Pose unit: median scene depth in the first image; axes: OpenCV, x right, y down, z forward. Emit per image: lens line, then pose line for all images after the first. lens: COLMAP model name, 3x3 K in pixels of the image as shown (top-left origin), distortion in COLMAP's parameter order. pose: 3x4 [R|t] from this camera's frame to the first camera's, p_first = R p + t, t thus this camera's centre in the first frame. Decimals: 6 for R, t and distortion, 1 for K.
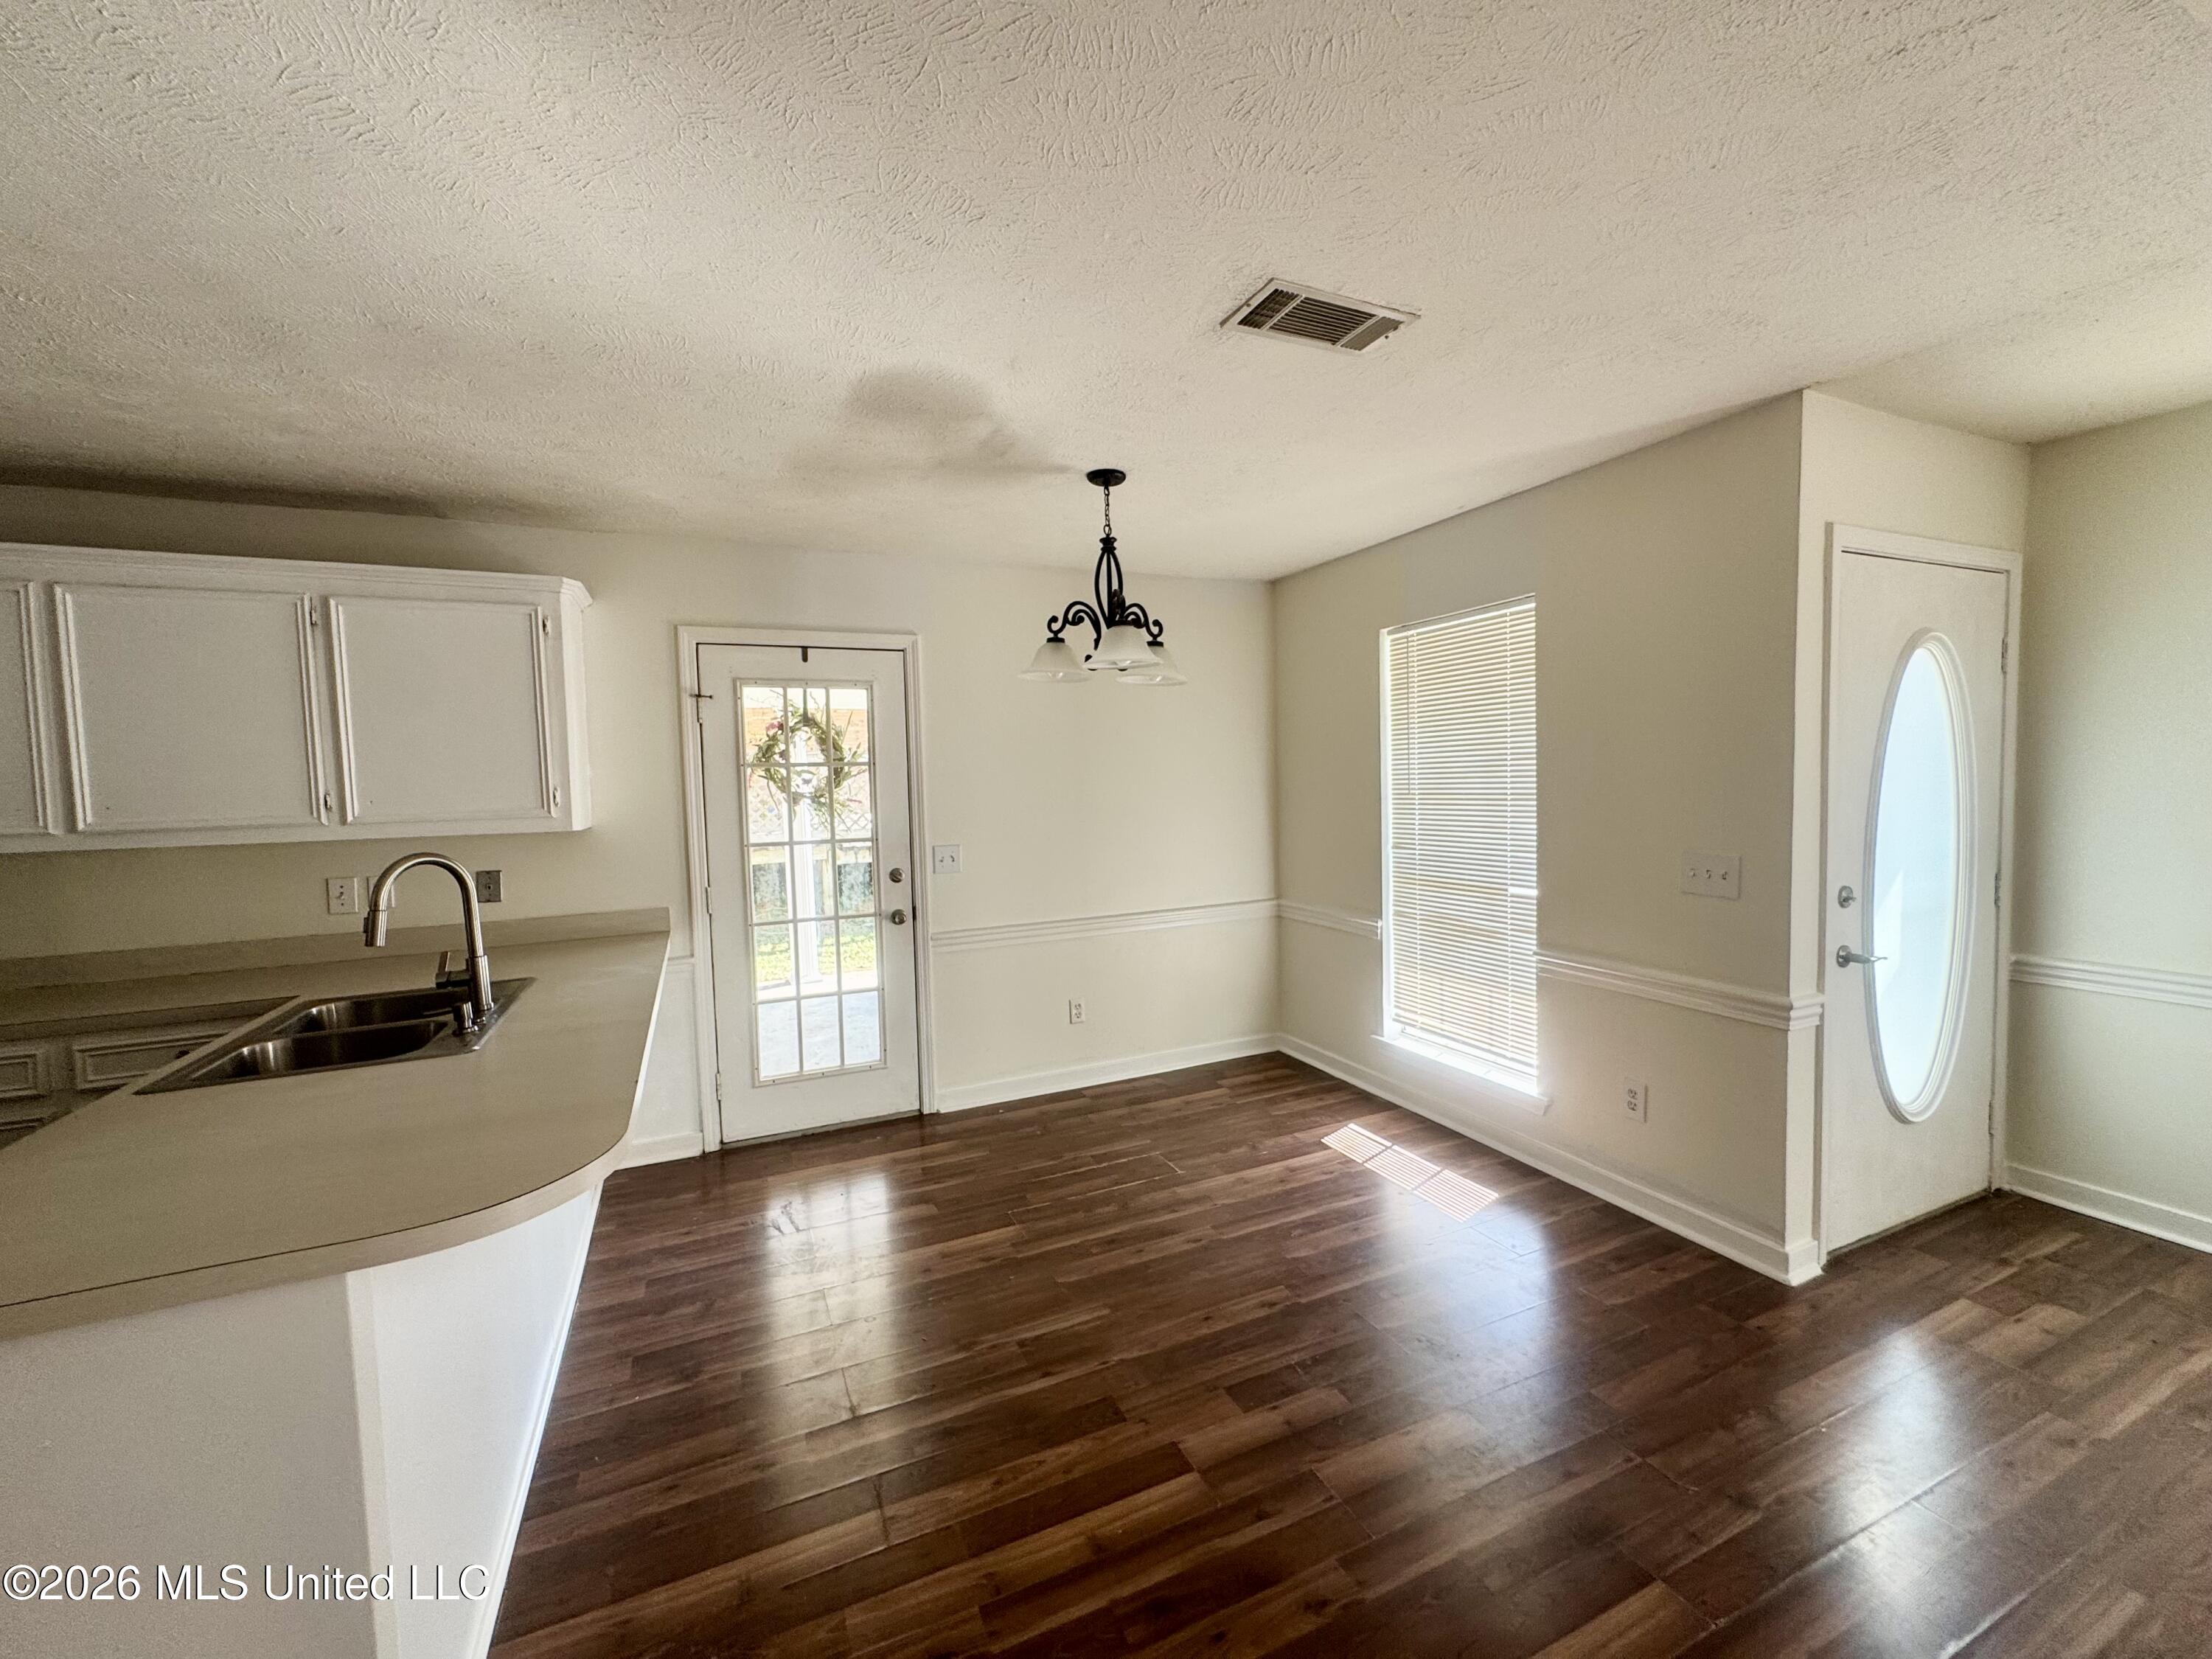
lens RADIAL K [[884.1, 0, 1103.6], [0, 884.1, 828.2], [0, 0, 1]] dist [-0.002081, 0.000178]
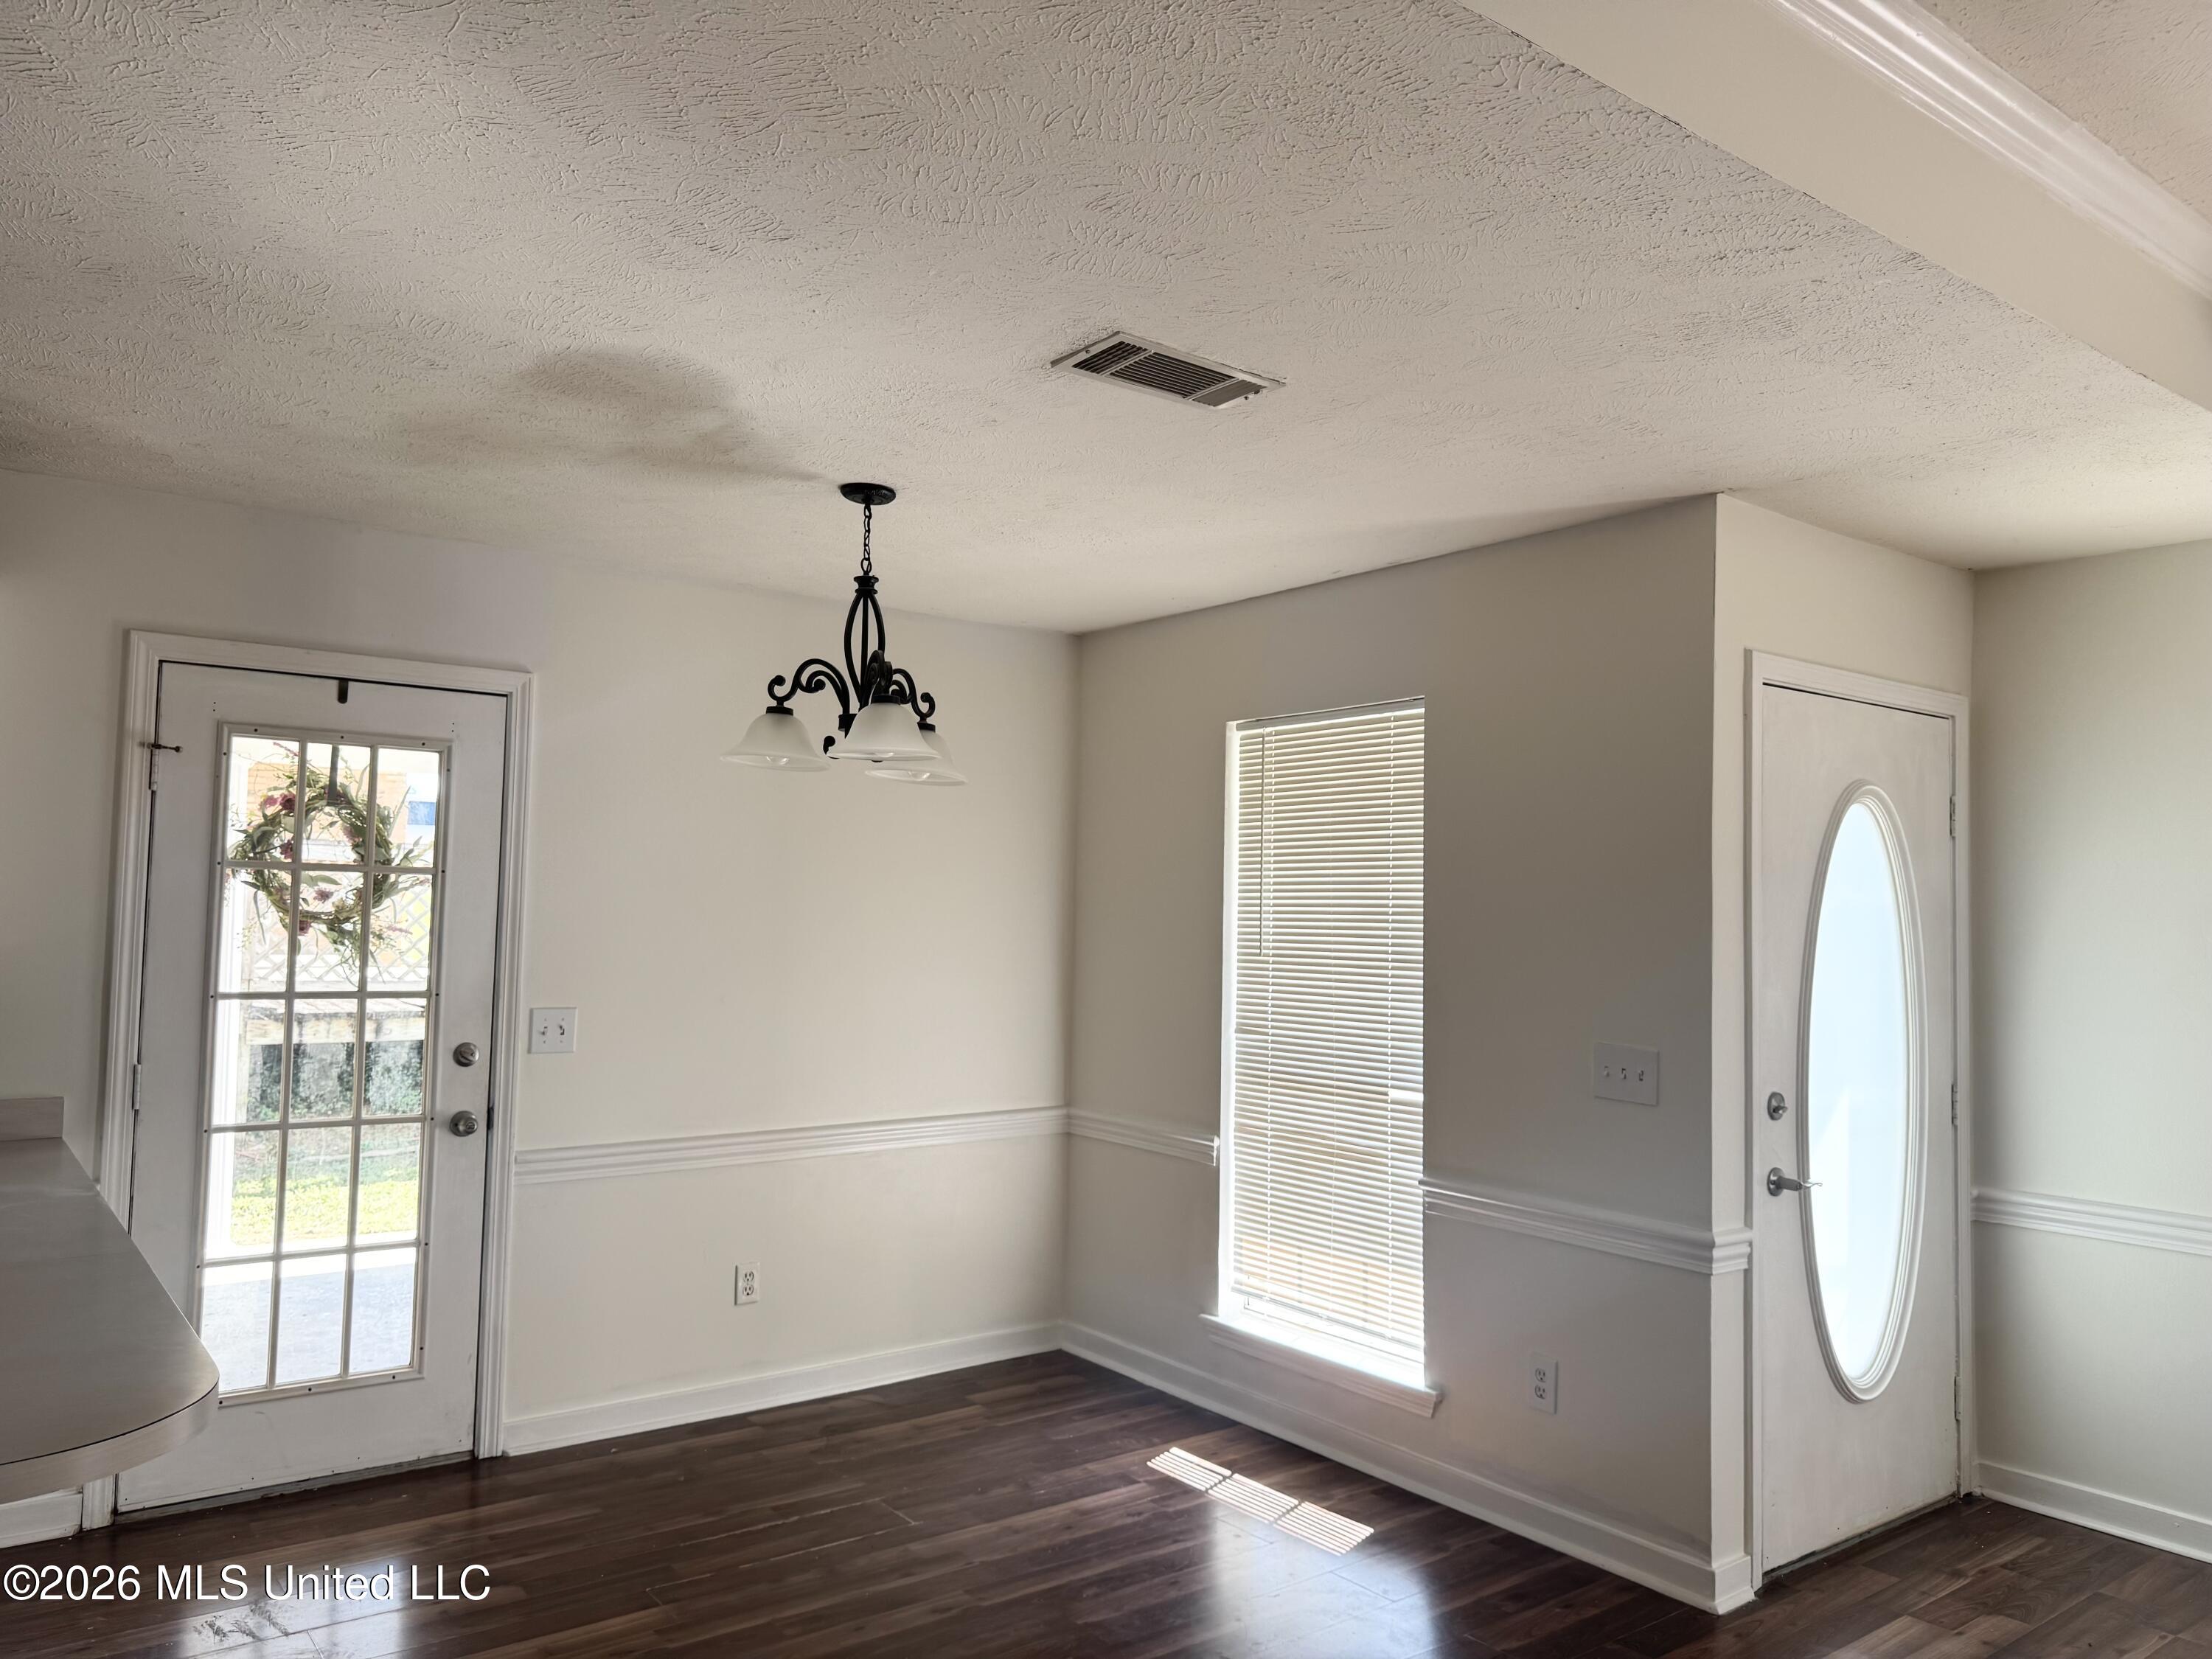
lens RADIAL K [[1560.0, 0, 1099.3], [0, 1560.0, 833.0], [0, 0, 1]] dist [0.058277, -0.082418]
pose [[0.973225, 0.059208, 0.222096, -0.078063], [-0.034324, 0.992856, -0.114271, 0.013939], [-0.227276, 0.103589, 0.968305, -0.235815]]
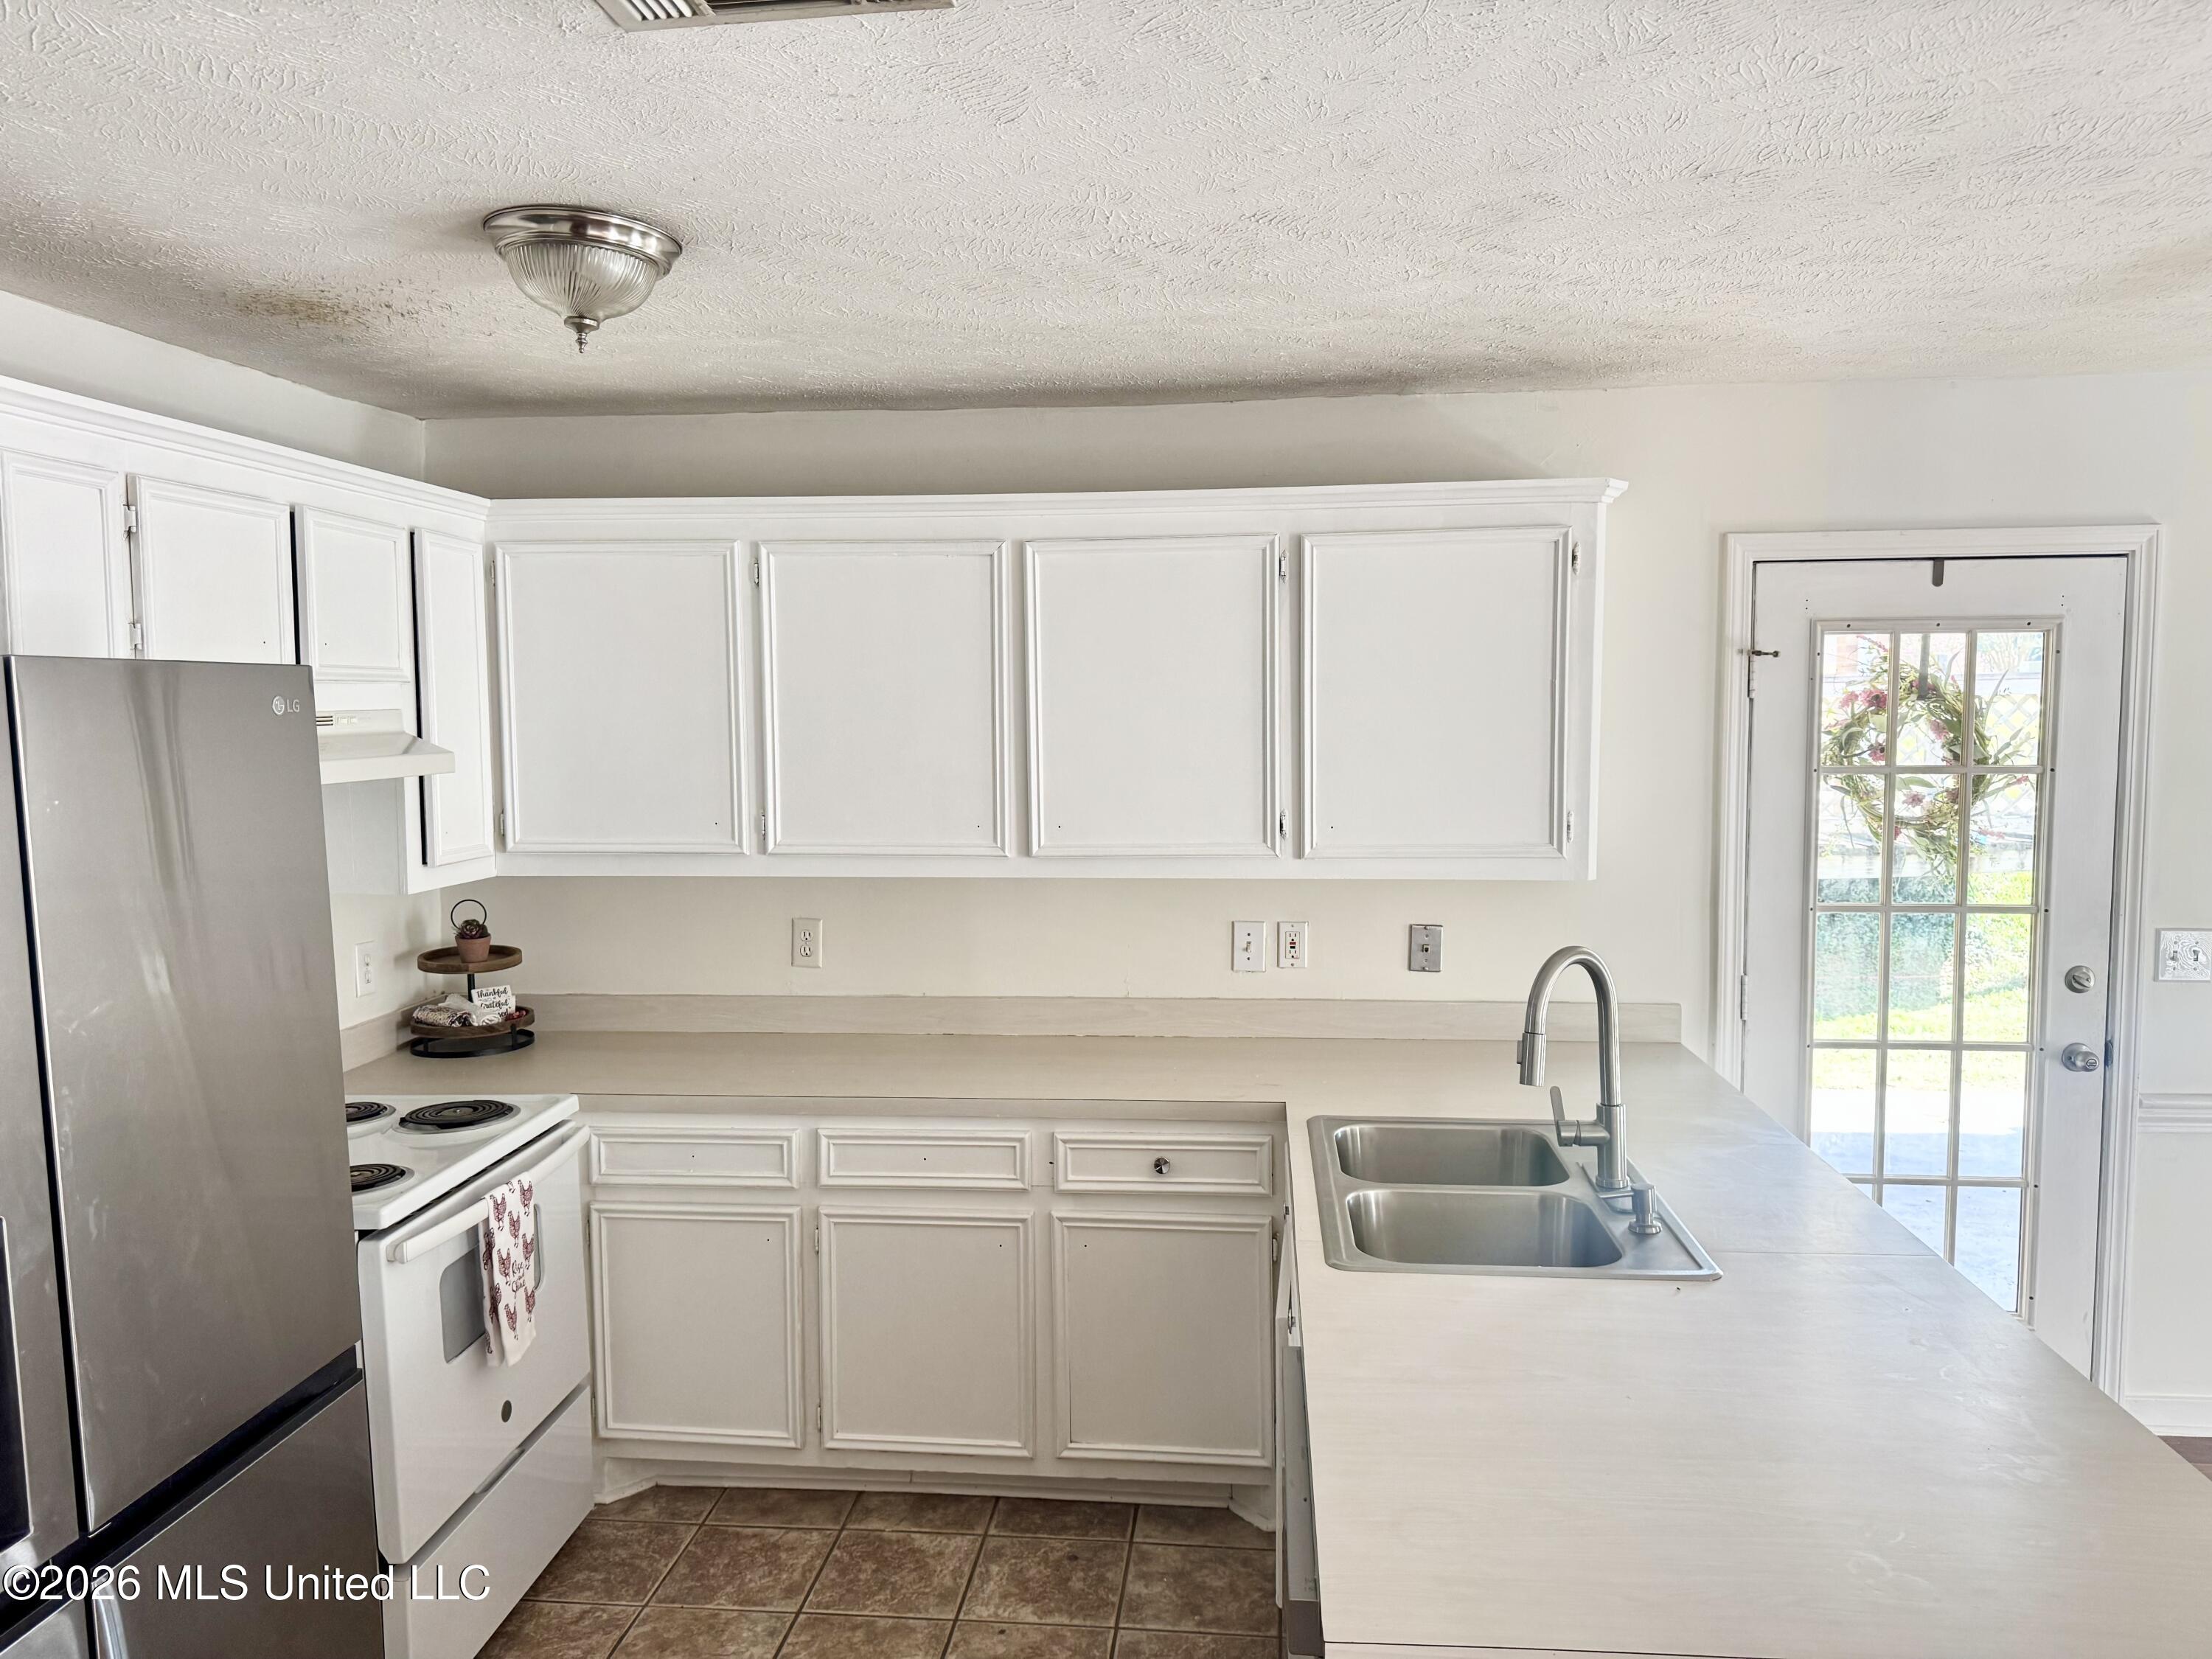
lens RADIAL K [[1560.0, 0, 1099.3], [0, 1560.0, 833.0], [0, 0, 1]] dist [0.058277, -0.082418]
pose [[0.865611, 0.059080, -0.497220, -0.378543], [-0.040976, 0.998042, 0.047254, -0.075529], [0.499038, -0.020529, 0.866337, -0.158149]]
